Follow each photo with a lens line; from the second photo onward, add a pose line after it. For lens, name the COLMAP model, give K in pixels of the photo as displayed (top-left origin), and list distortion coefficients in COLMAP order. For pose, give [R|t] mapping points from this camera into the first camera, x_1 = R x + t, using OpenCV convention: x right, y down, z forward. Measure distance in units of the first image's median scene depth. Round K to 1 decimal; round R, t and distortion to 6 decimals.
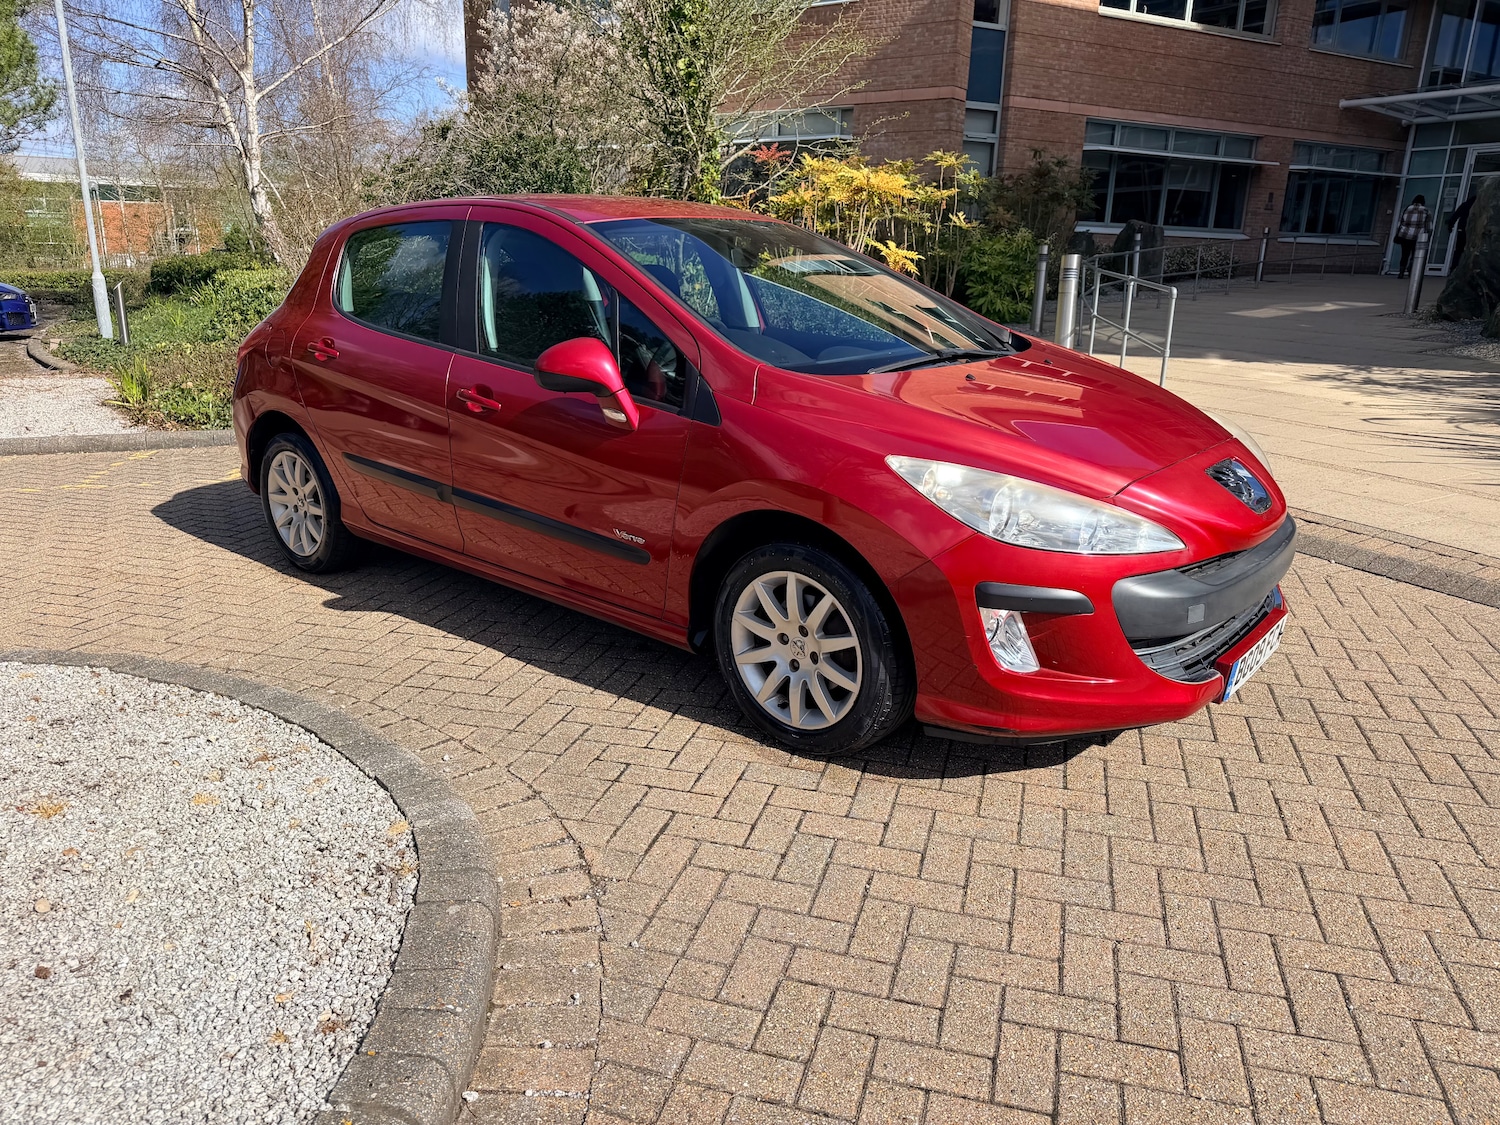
lens RADIAL K [[1056.8, 0, 755.3], [0, 1056.8, 560.6], [0, 0, 1]] dist [0.020883, -0.027589]
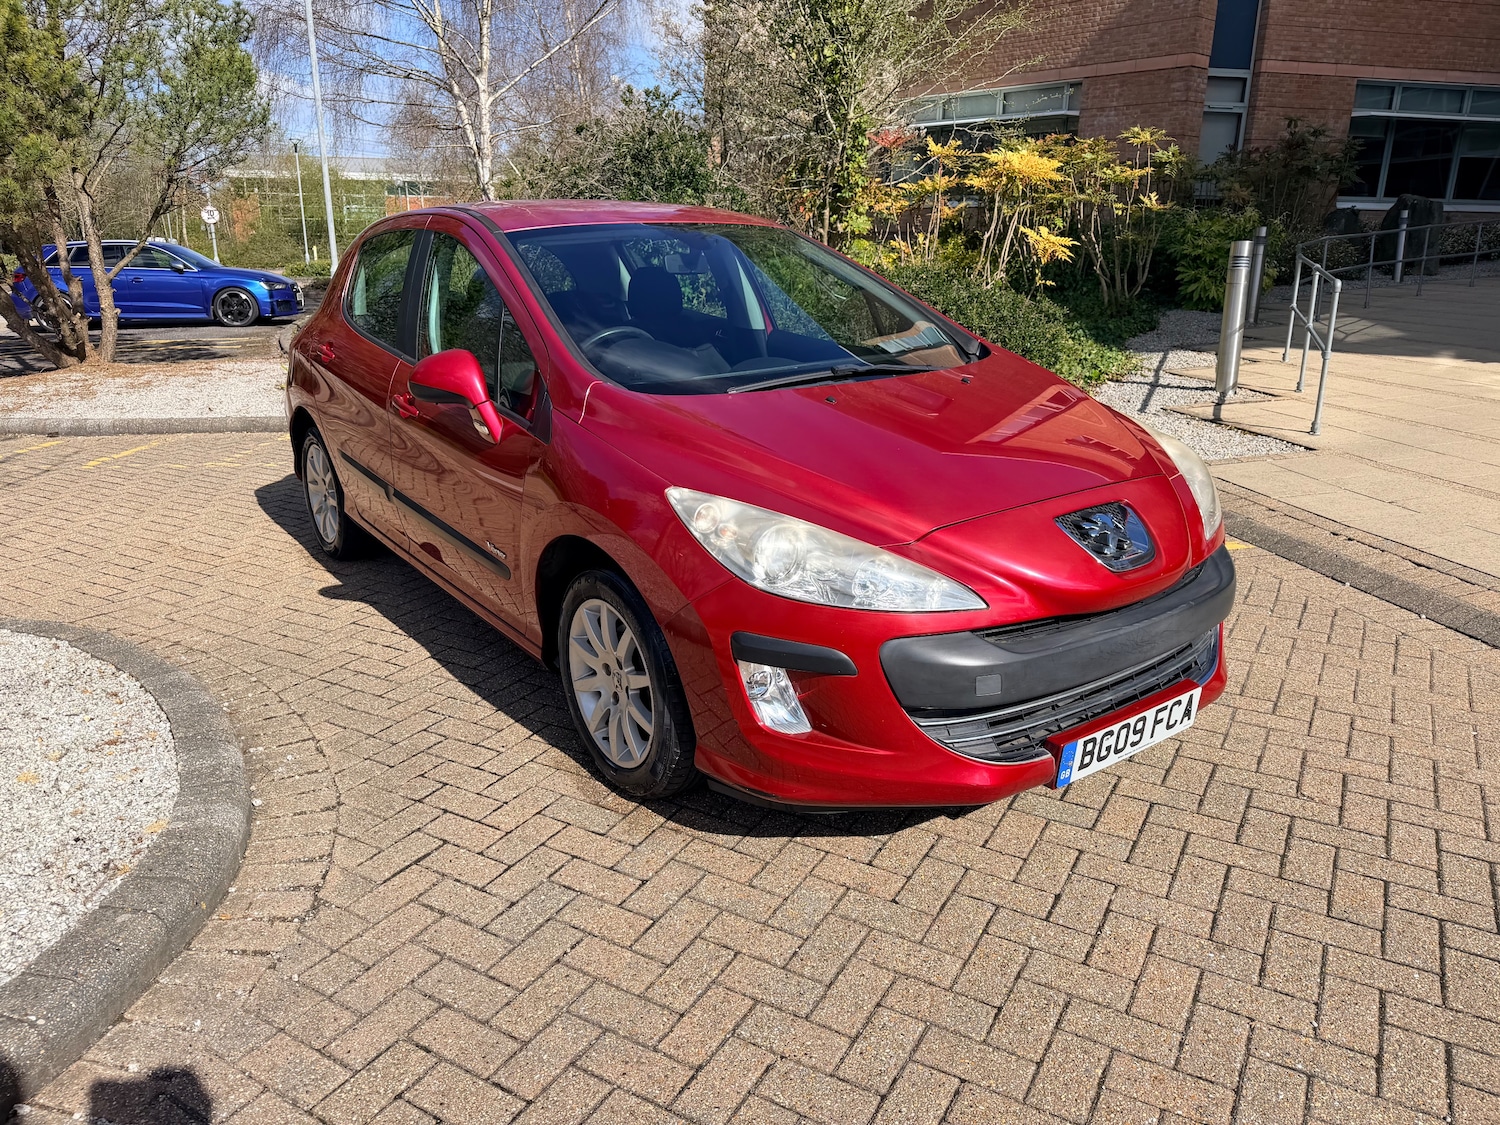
lens RADIAL K [[1056.8, 0, 744.1], [0, 1056.8, 548.5], [0, 0, 1]] dist [0.020883, -0.027589]
pose [[0.968530, 0.057176, -0.242240, 0.304443], [-0.055918, 0.998362, 0.012071, -0.044035], [0.242533, 0.001854, 0.970141, 0.082377]]
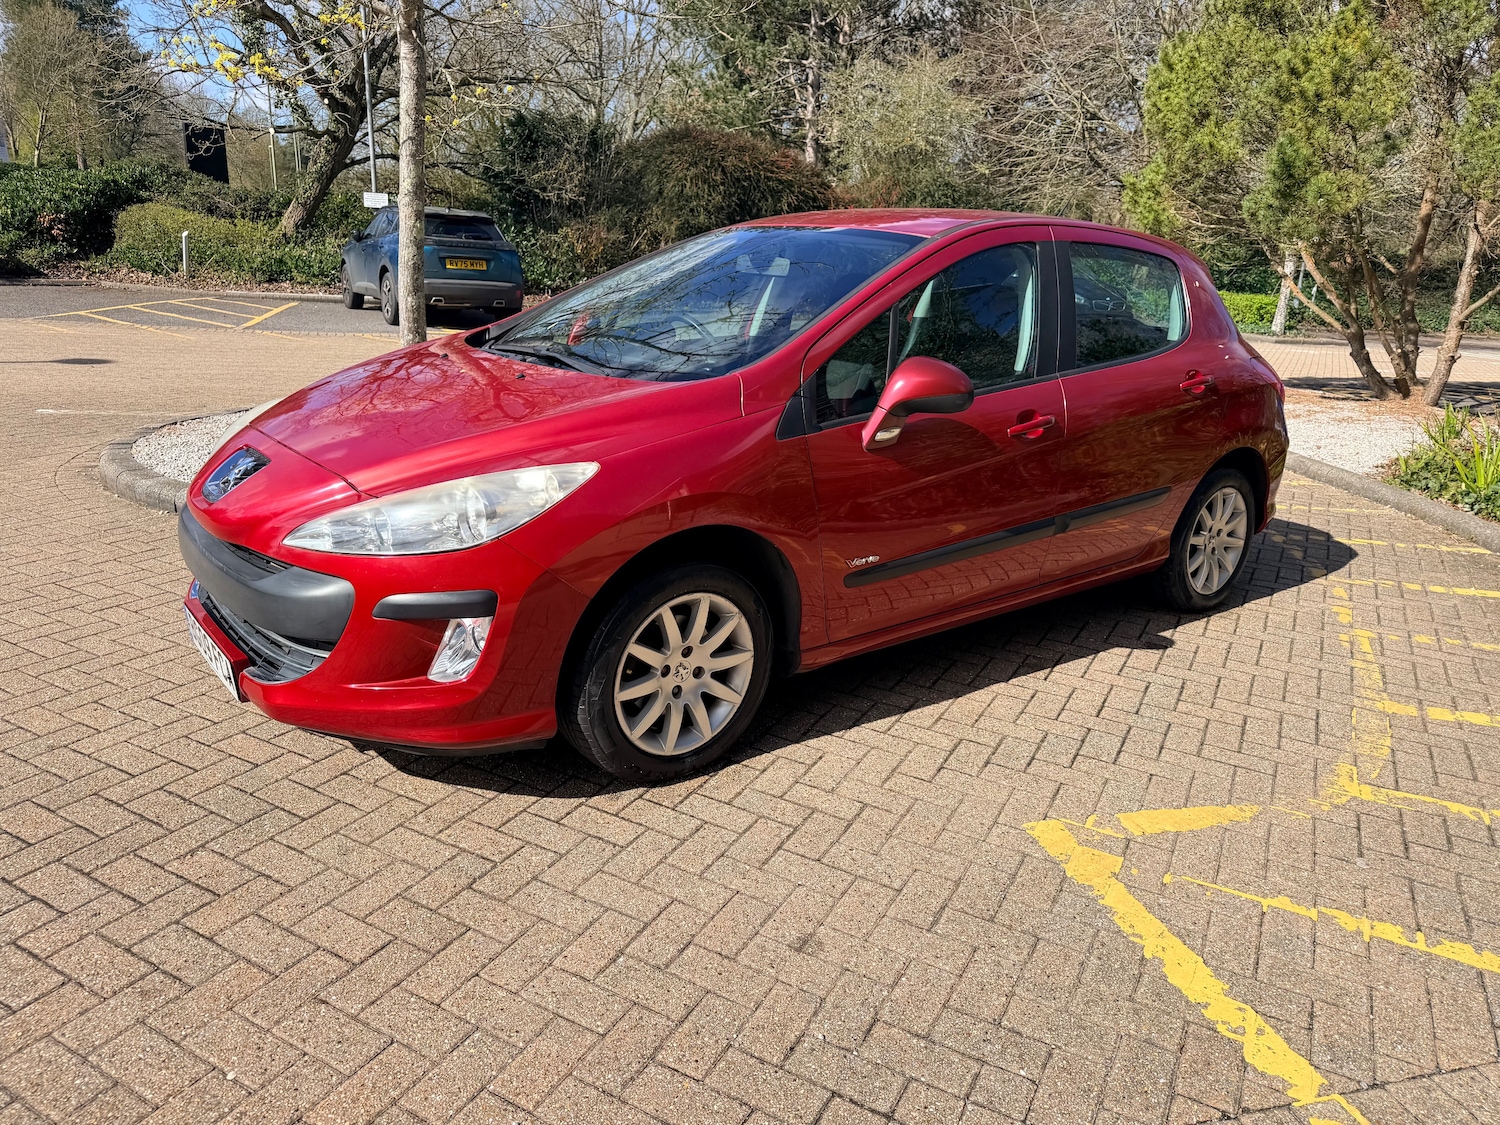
lens RADIAL K [[1056.8, 0, 747.3], [0, 1056.8, 552.3], [0, 0, 1]] dist [0.020883, -0.027589]
pose [[-0.215208, 0.256646, -0.942241, 1.038522], [-0.323737, 0.891542, 0.316778, -0.375626], [0.921347, 0.373211, -0.108781, 1.259845]]
